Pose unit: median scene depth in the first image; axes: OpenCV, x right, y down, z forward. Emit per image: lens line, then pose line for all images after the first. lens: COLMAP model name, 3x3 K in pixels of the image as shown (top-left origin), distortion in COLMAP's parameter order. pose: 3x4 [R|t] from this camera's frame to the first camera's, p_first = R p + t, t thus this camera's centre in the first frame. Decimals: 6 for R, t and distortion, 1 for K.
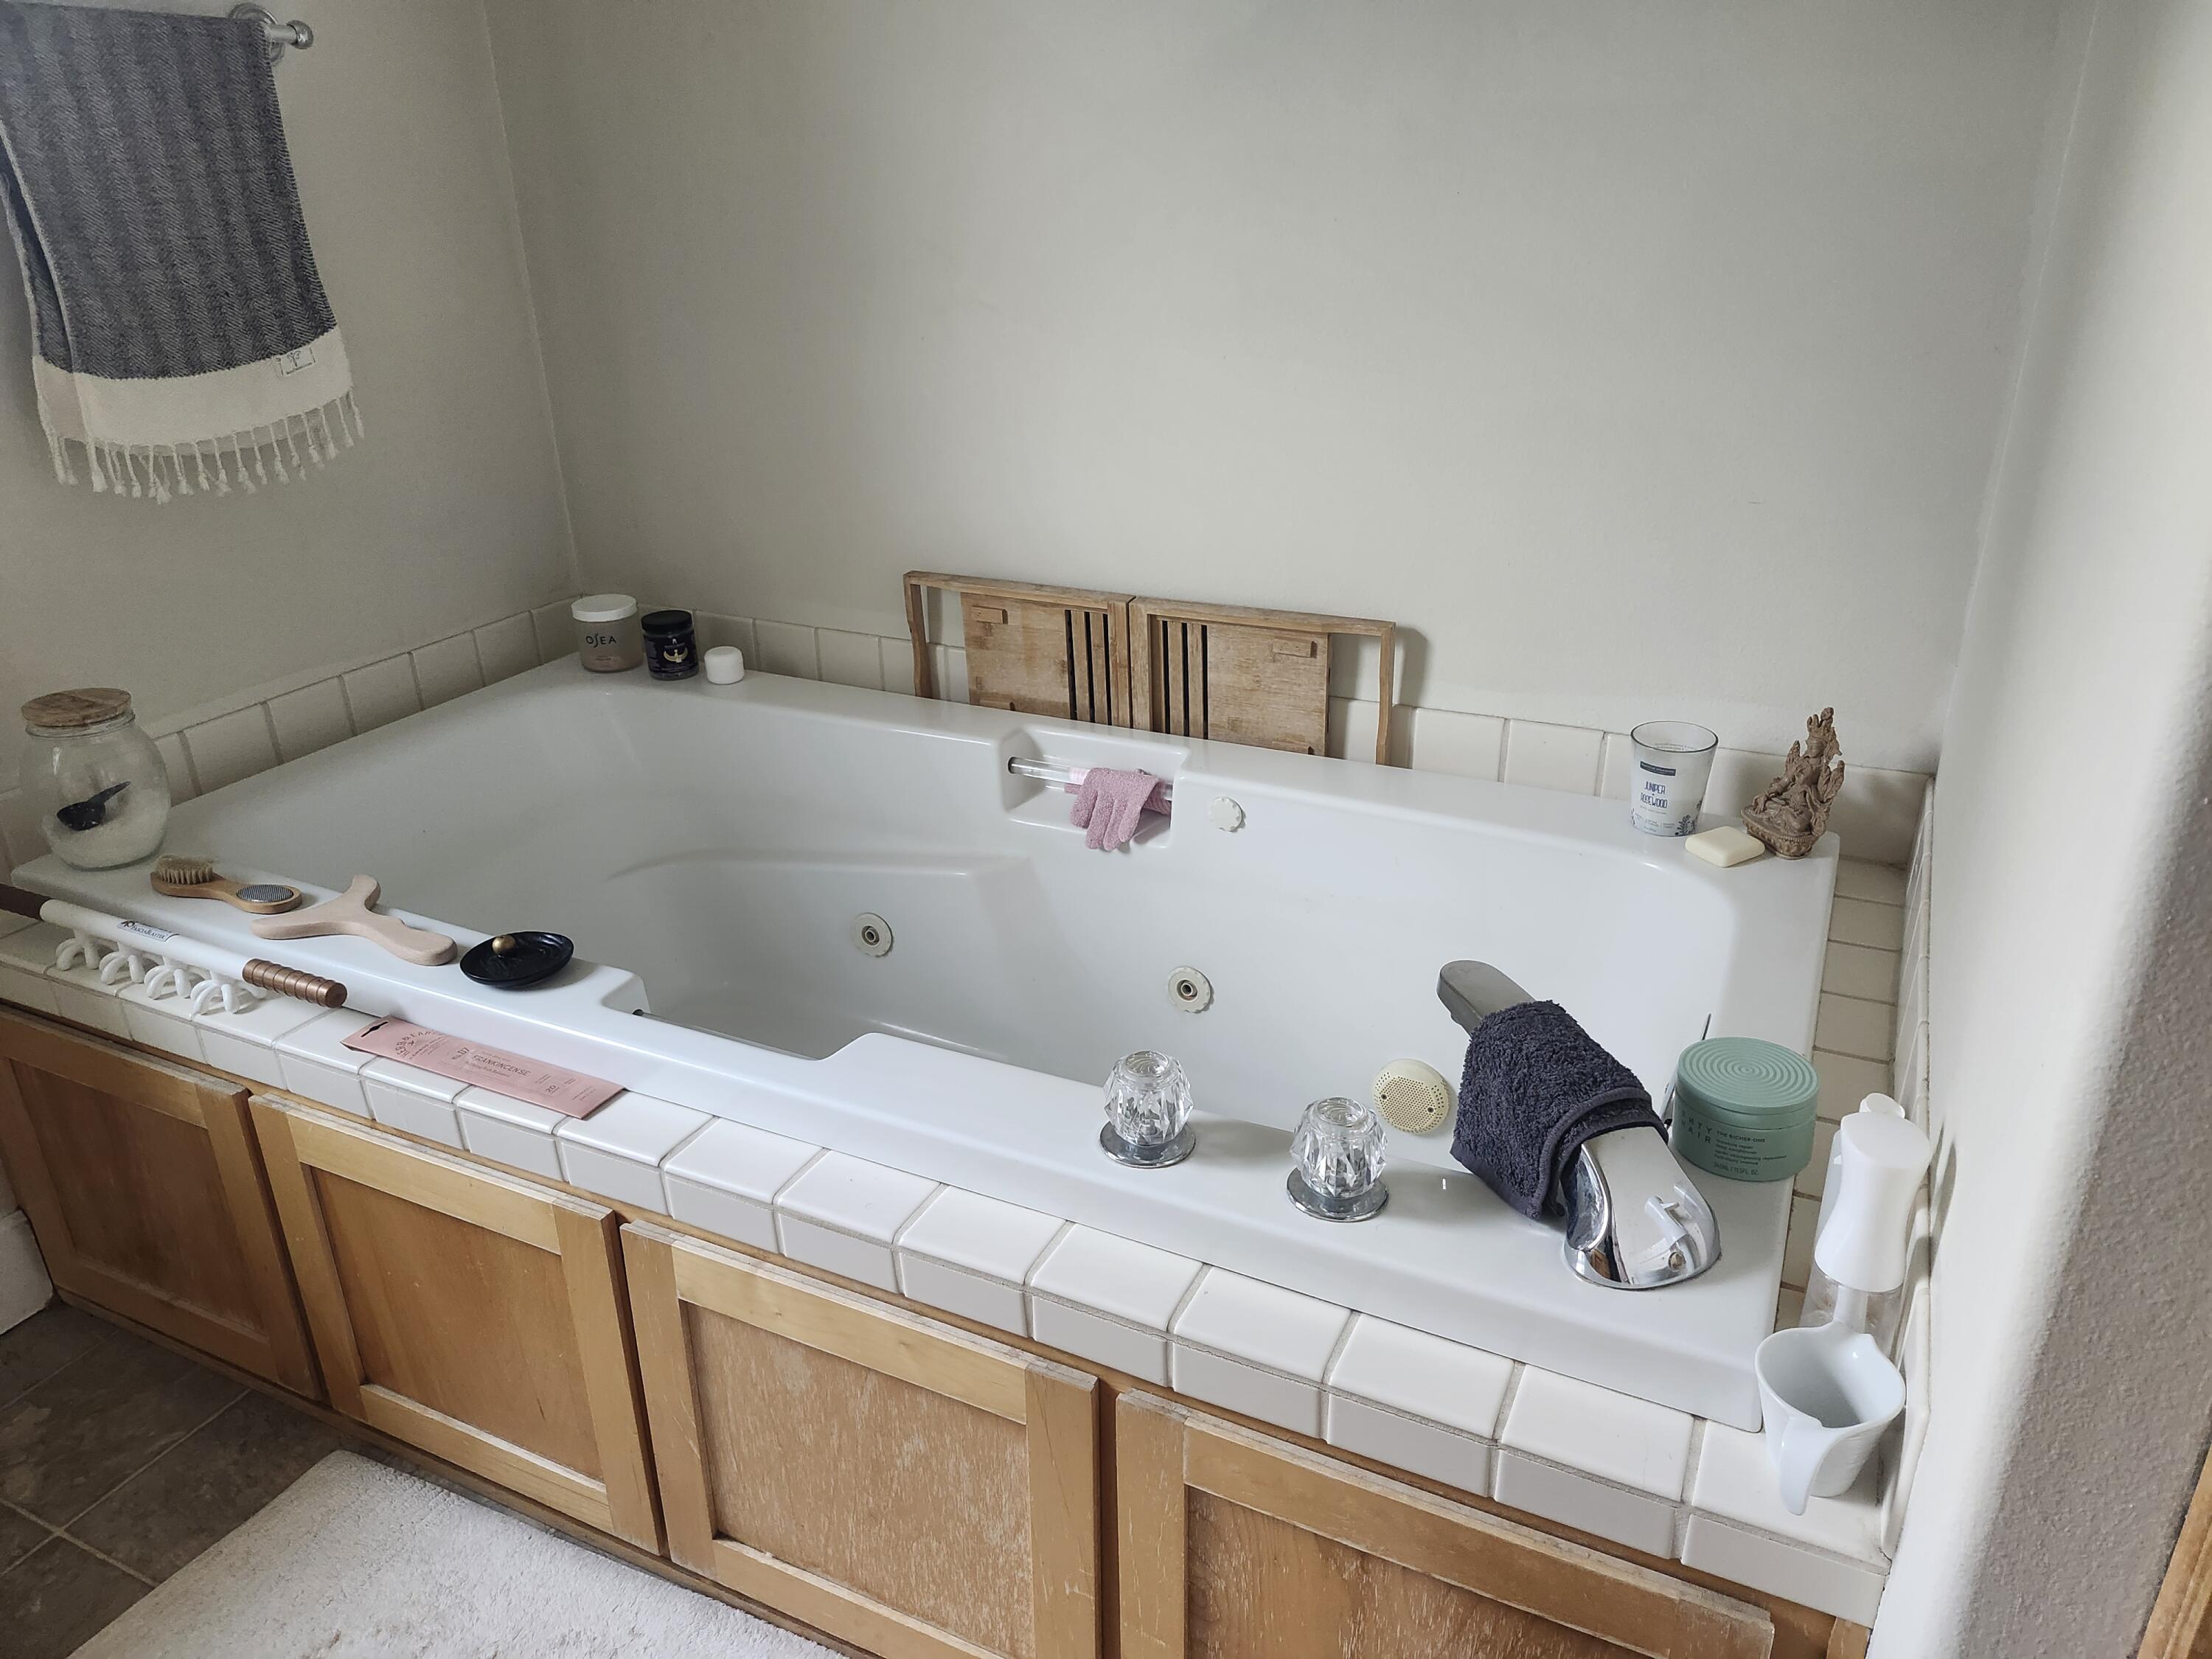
lens RADIAL K [[1536.7, 0, 1111.2], [0, 1536.7, 821.2], [0, 0, 1]] dist [0.012667, 0.003633]
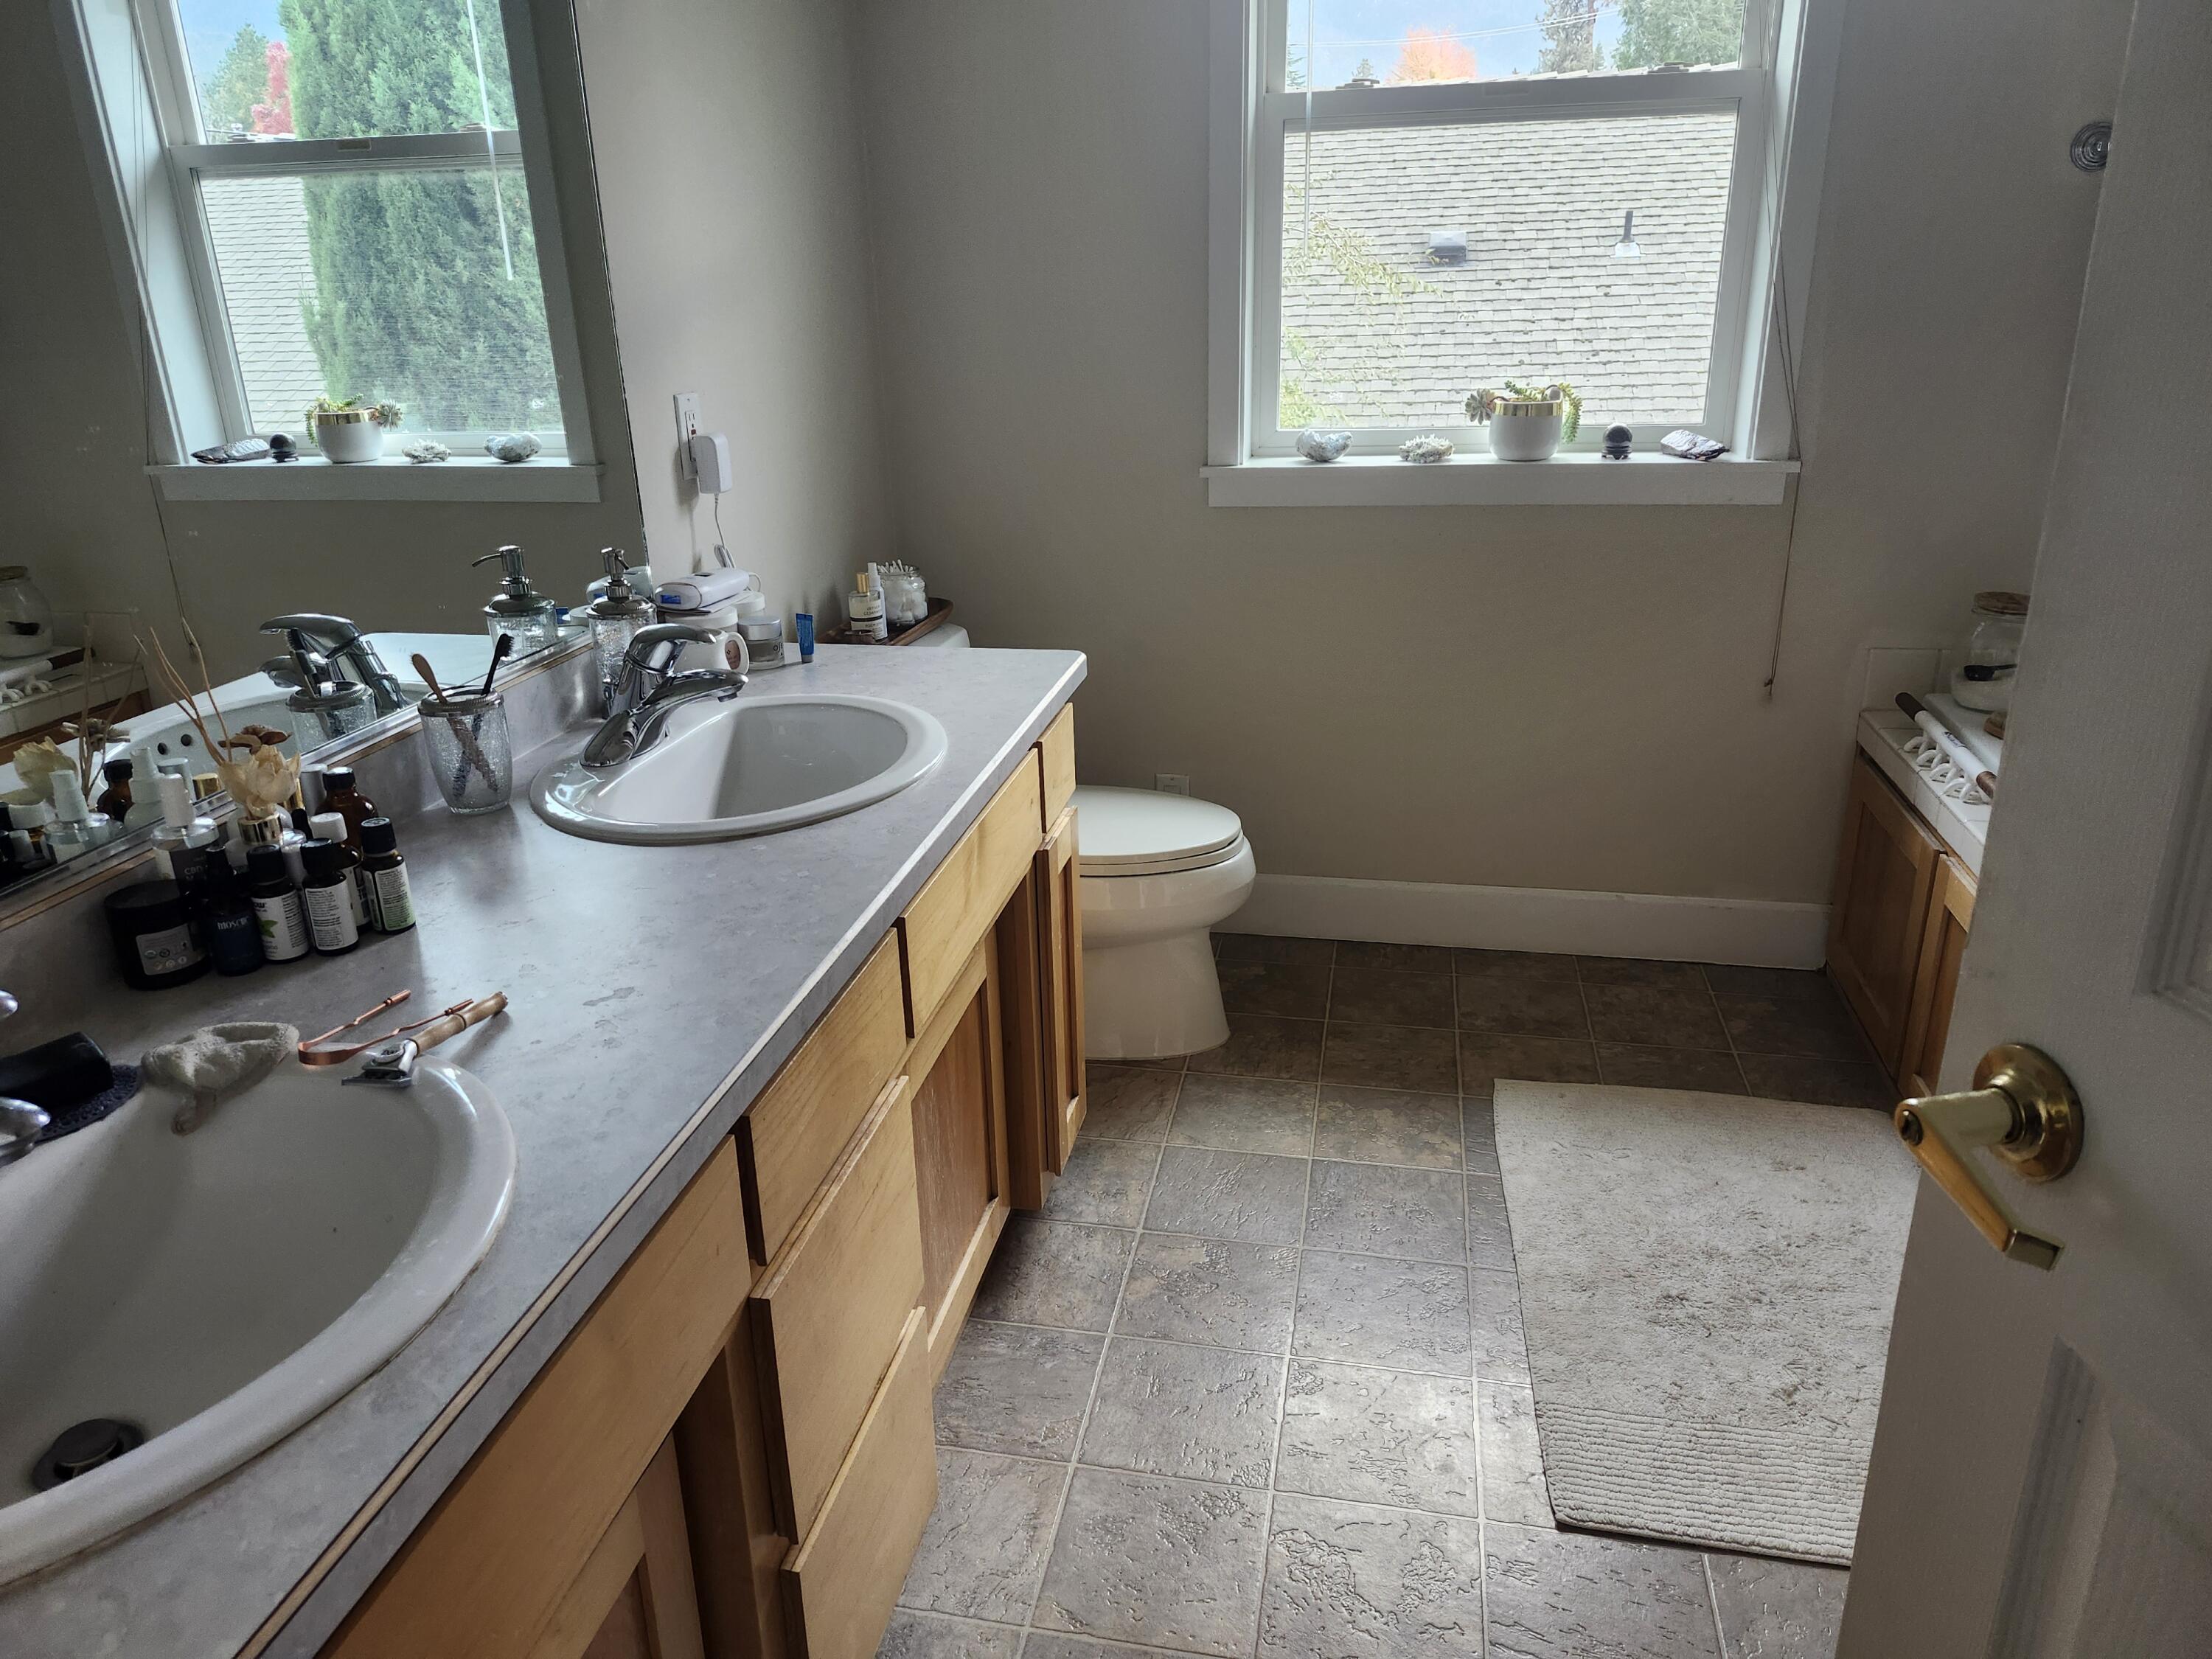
lens RADIAL K [[1536.7, 0, 1106.9], [0, 1536.7, 830.9], [0, 0, 1]] dist [0.012667, 0.003633]
pose [[0.250647, 0.351812, -0.901889, 0.583612], [-0.377520, 0.893391, 0.243579, 0.093930], [0.891434, 0.279429, 0.356742, -0.281017]]
